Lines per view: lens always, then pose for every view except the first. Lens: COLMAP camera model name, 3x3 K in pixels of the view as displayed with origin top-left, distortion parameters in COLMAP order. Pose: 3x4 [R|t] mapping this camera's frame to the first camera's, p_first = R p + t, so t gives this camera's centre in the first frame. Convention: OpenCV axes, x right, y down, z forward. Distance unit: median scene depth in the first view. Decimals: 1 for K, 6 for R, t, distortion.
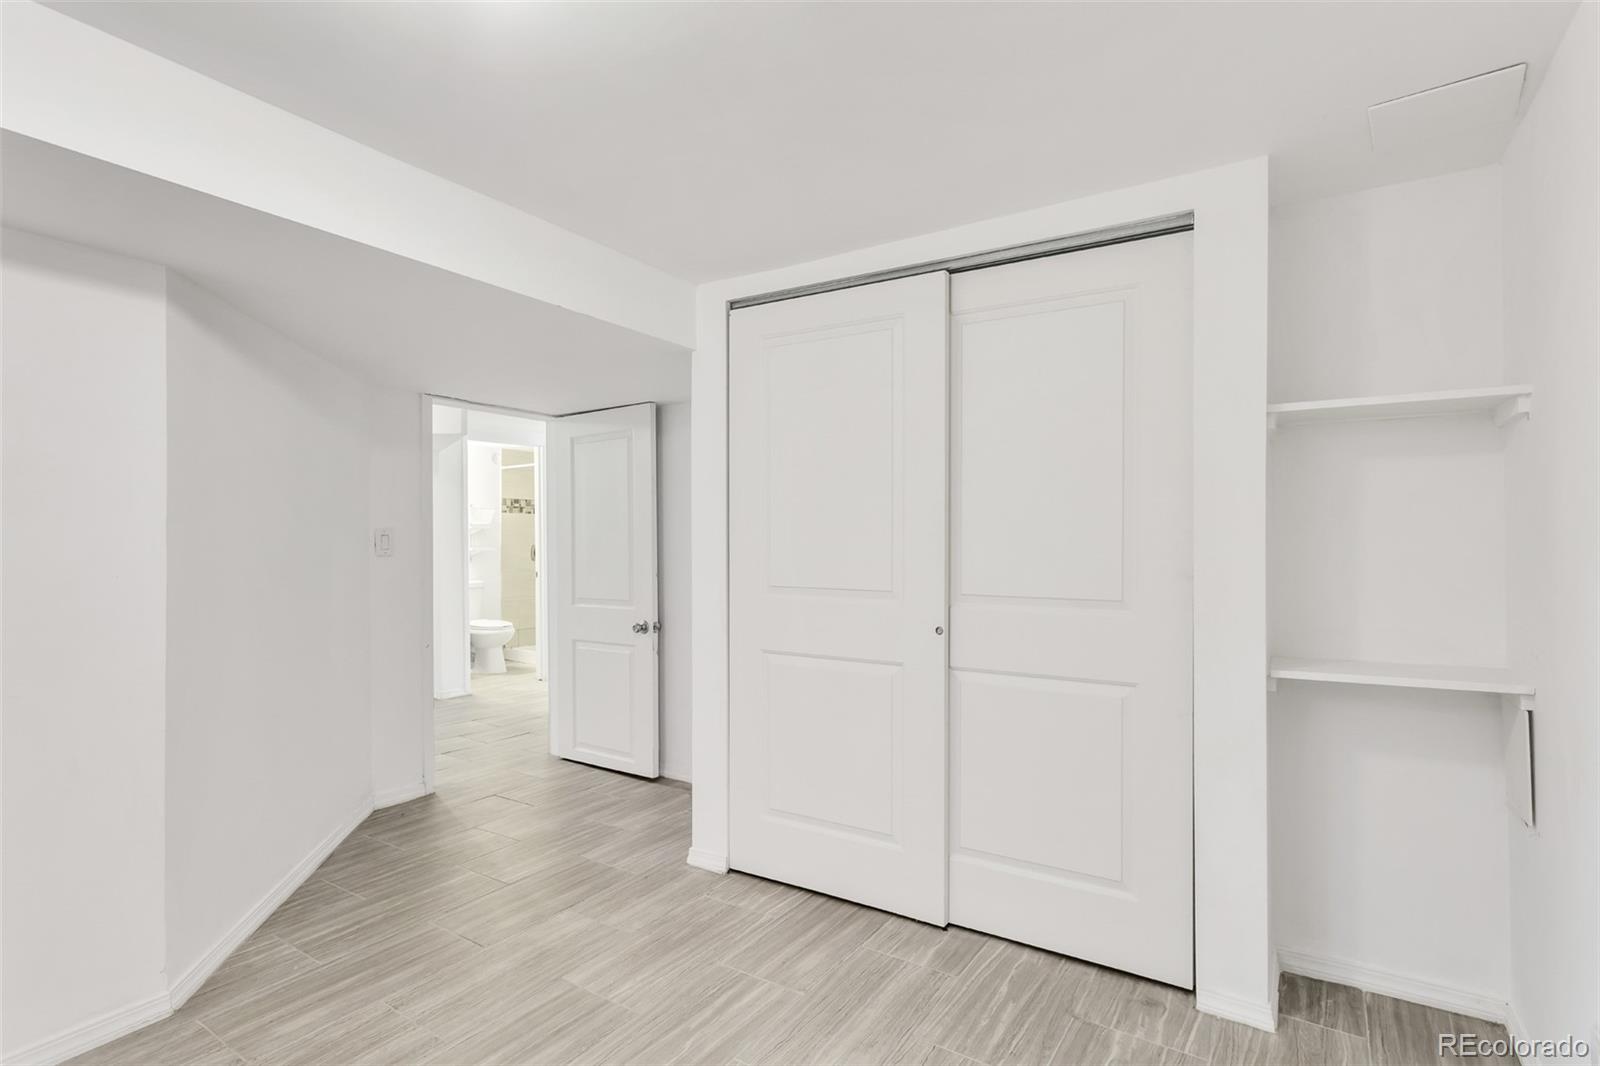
lens RADIAL K [[794.8, 0, 801.2], [0, 794.8, 537.3], [0, 0, 1]] dist [0.002196, 0.000174]
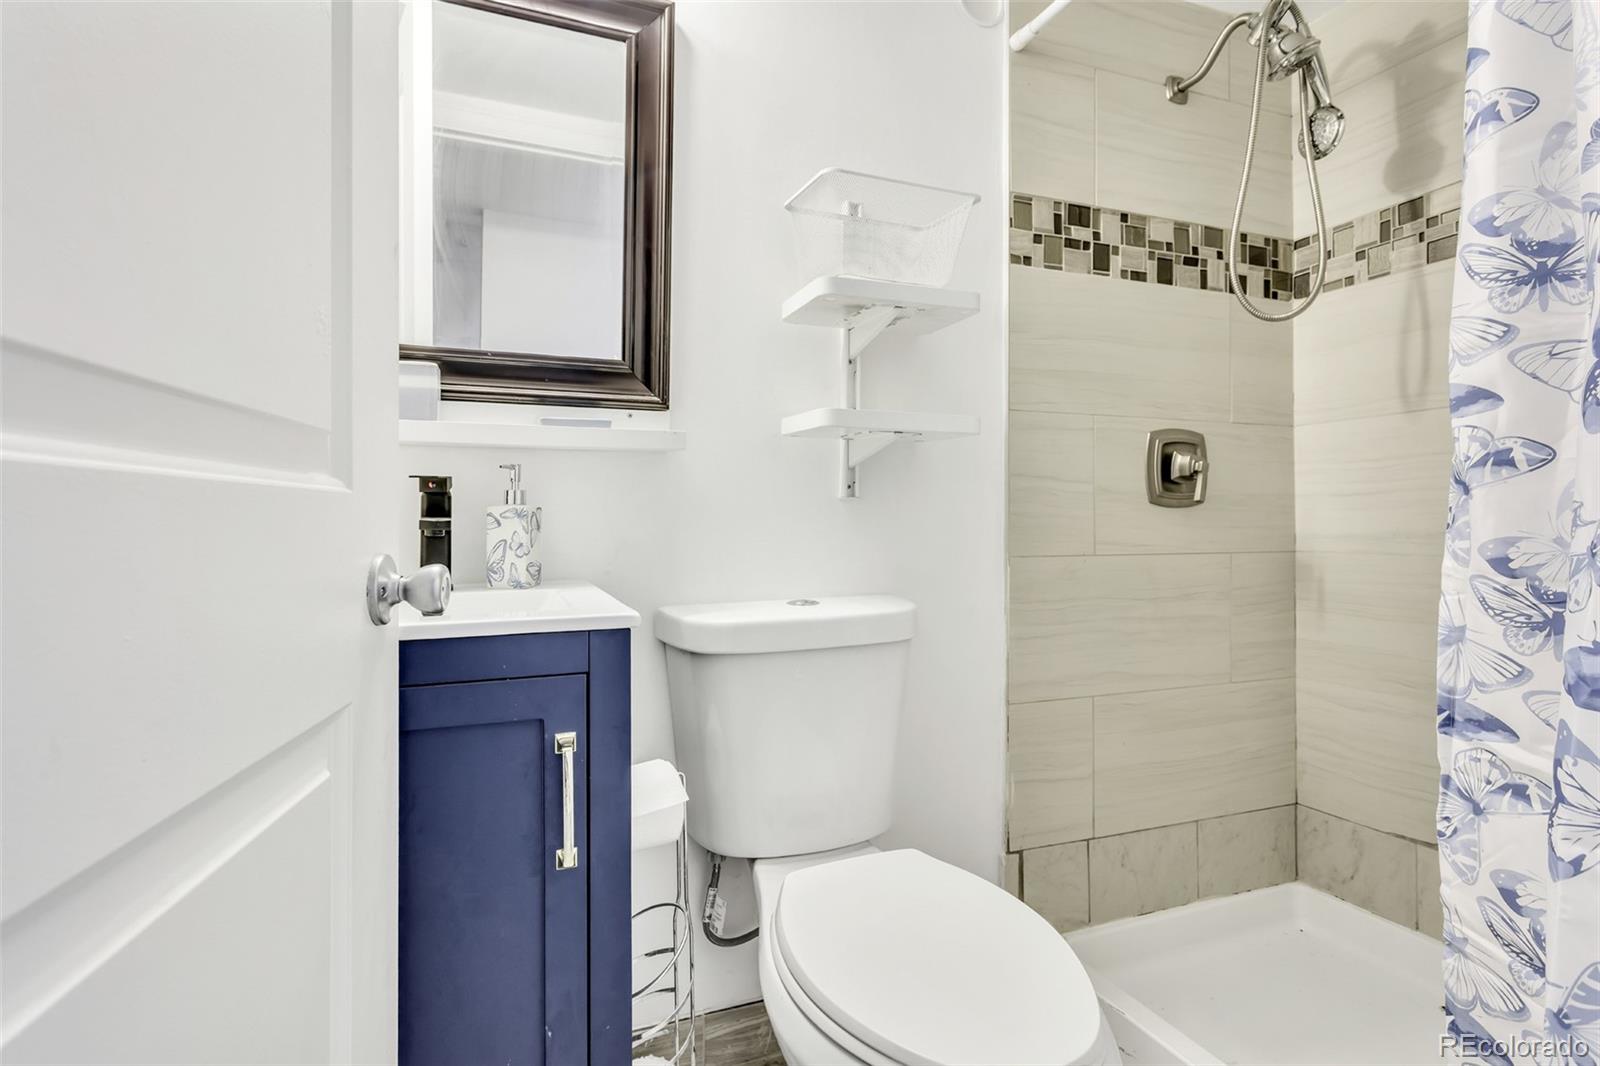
lens RADIAL K [[794.8, 0, 800.3], [0, 794.8, 528.3], [0, 0, 1]] dist [0.002196, 0.000174]
pose [[0.821880, 0.005549, -0.569634, -0.304203], [0.002699, 0.999903, 0.013635, 0.031396], [0.569654, -0.012743, 0.821786, 0.801283]]
